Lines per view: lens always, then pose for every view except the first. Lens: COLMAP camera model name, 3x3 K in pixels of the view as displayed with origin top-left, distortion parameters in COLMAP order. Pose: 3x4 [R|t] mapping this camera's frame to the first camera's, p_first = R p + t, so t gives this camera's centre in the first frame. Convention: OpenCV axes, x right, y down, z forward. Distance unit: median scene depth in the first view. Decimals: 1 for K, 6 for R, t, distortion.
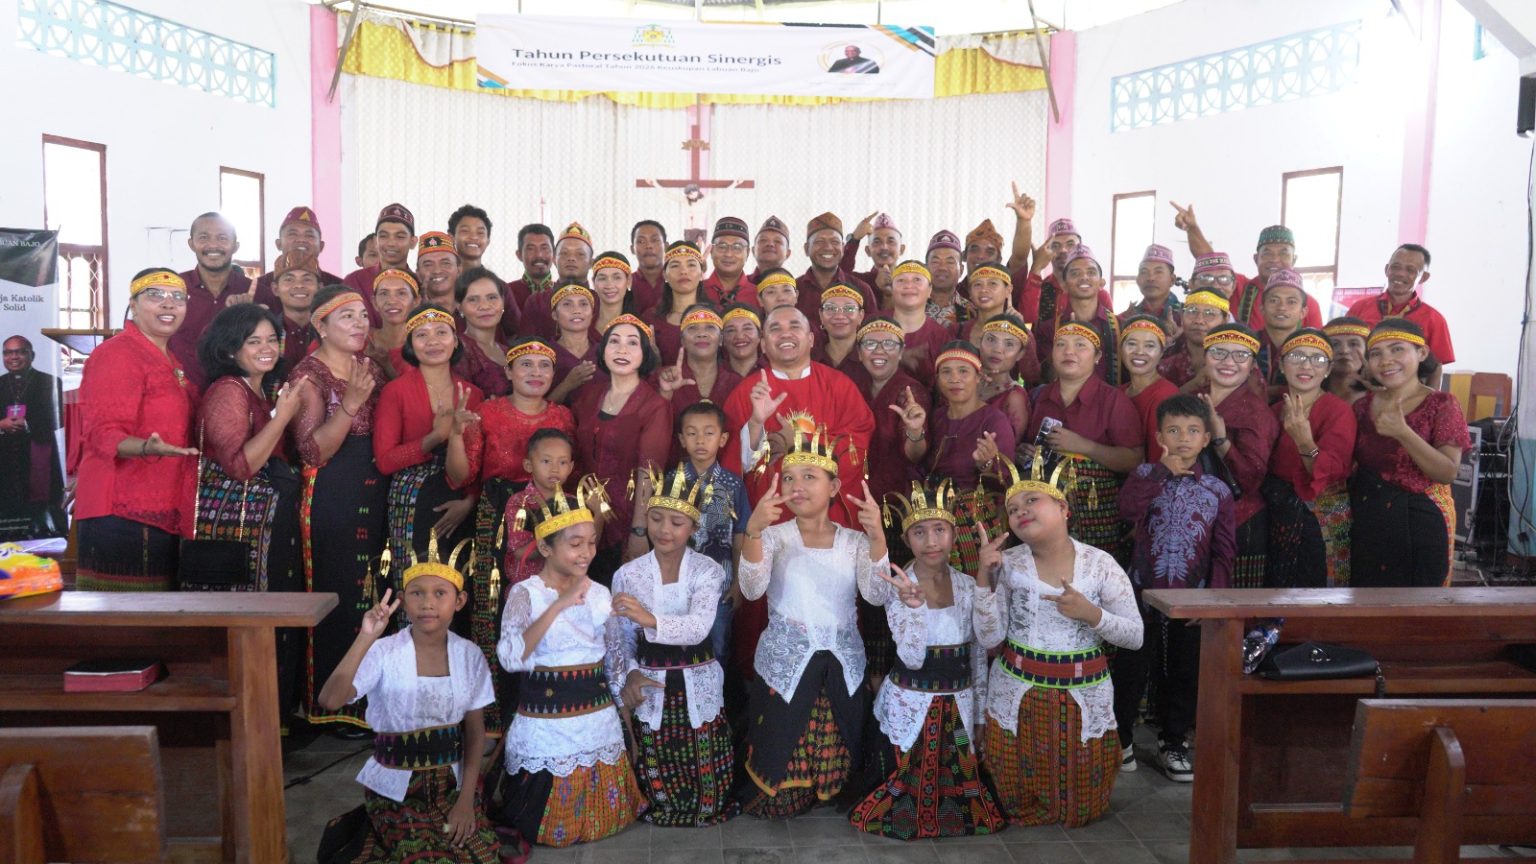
lens RADIAL K [[1252.7, 0, 767.0], [0, 1252.7, 427.7], [0, 0, 1]] dist [0.011112, -0.004608]
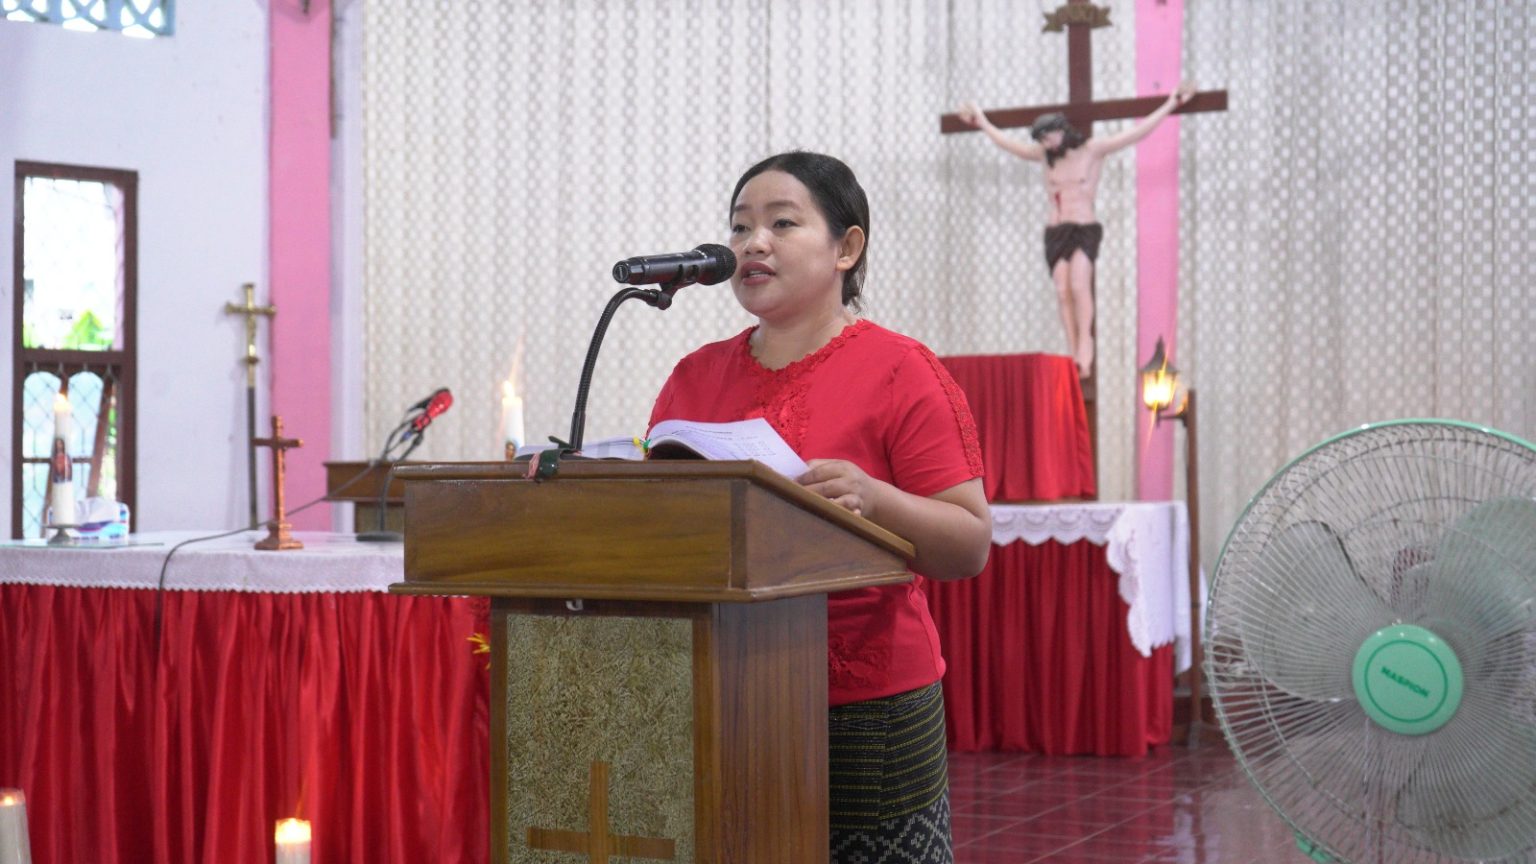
lens RADIAL K [[2497.1, 0, 768.0], [0, 2497.1, 432.0], [0, 0, 1]] dist [-0.007109, -0.019507]
pose [[0.855153, -0.026274, -0.517710, 0.290753], [-0.023542, 0.995716, -0.089420, -0.021221], [0.517841, 0.088656, 0.850870, 0.303381]]
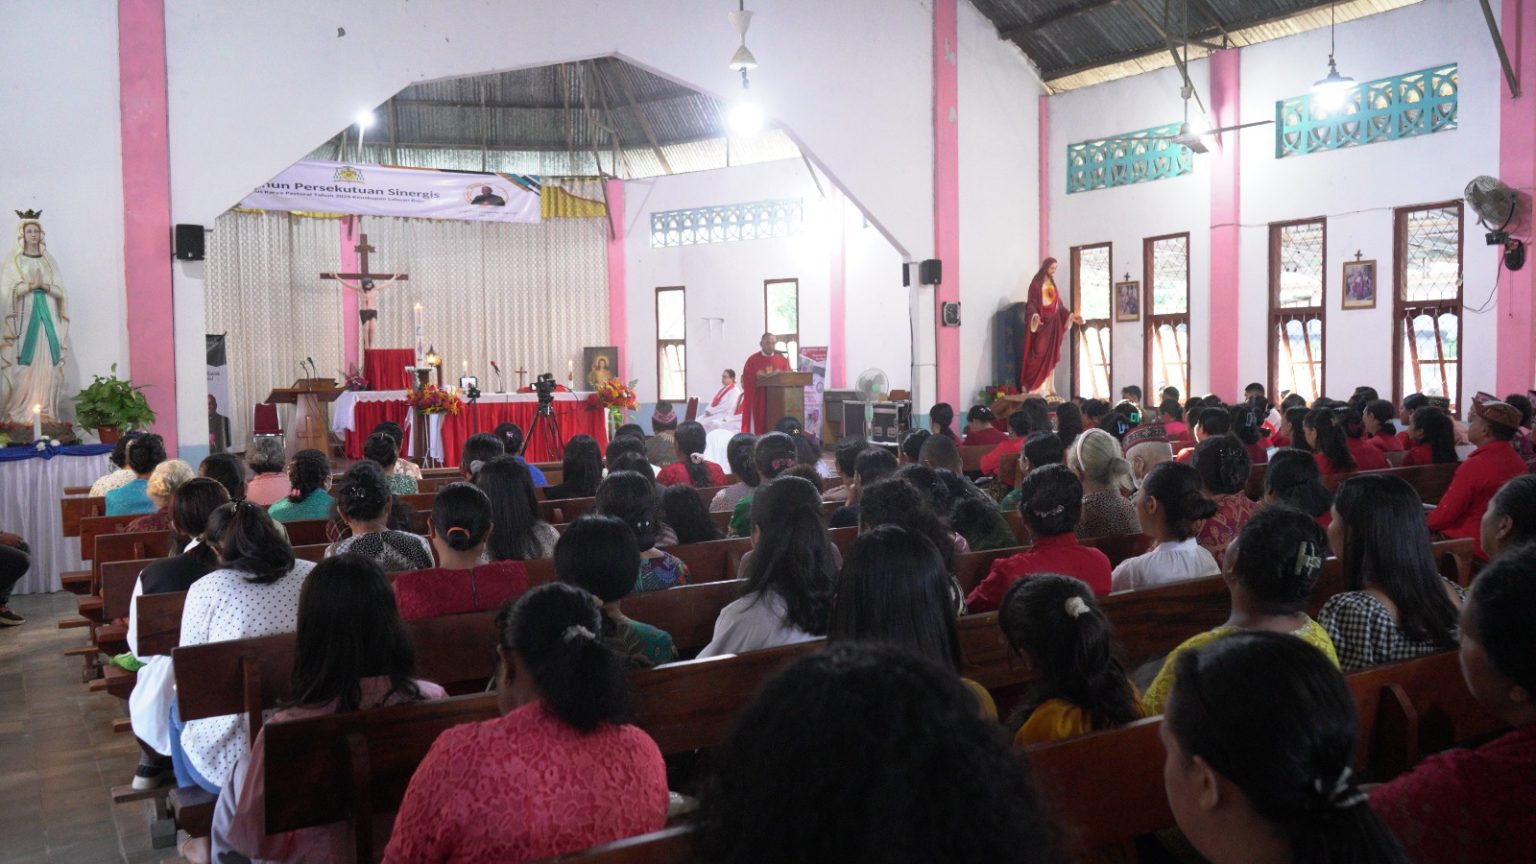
lens RADIAL K [[1286.3, 0, 767.2], [0, 1286.3, 436.8], [0, 0, 1]] dist [0.020658, 0.005847]
pose [[0.881301, -0.051935, 0.469692, -0.369703], [0.066797, 0.997654, -0.015020, 0.032457], [-0.467810, 0.044611, 0.882703, -0.476010]]
